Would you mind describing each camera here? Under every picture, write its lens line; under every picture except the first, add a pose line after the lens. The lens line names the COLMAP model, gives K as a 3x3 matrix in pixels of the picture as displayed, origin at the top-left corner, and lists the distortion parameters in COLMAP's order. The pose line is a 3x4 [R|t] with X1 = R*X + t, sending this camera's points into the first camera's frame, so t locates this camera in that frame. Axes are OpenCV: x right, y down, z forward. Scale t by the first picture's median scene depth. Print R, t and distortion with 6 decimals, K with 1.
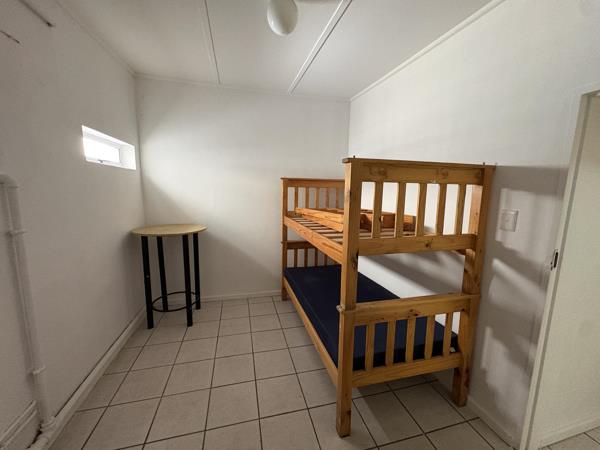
lens RADIAL K [[241.2, 0, 300.0], [0, 241.2, 225.0], [0, 0, 1]] dist [0.015521, -0.000230]
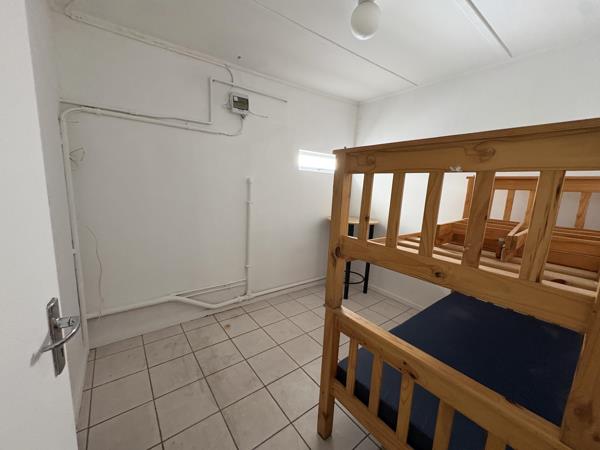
lens RADIAL K [[241.2, 0, 300.0], [0, 241.2, 225.0], [0, 0, 1]] dist [0.015521, -0.000230]
pose [[0.396884, 0.147047, -0.906013, 0.897782], [-0.169070, 0.981906, 0.085303, -0.030752], [0.902163, 0.119324, 0.414564, 0.413097]]
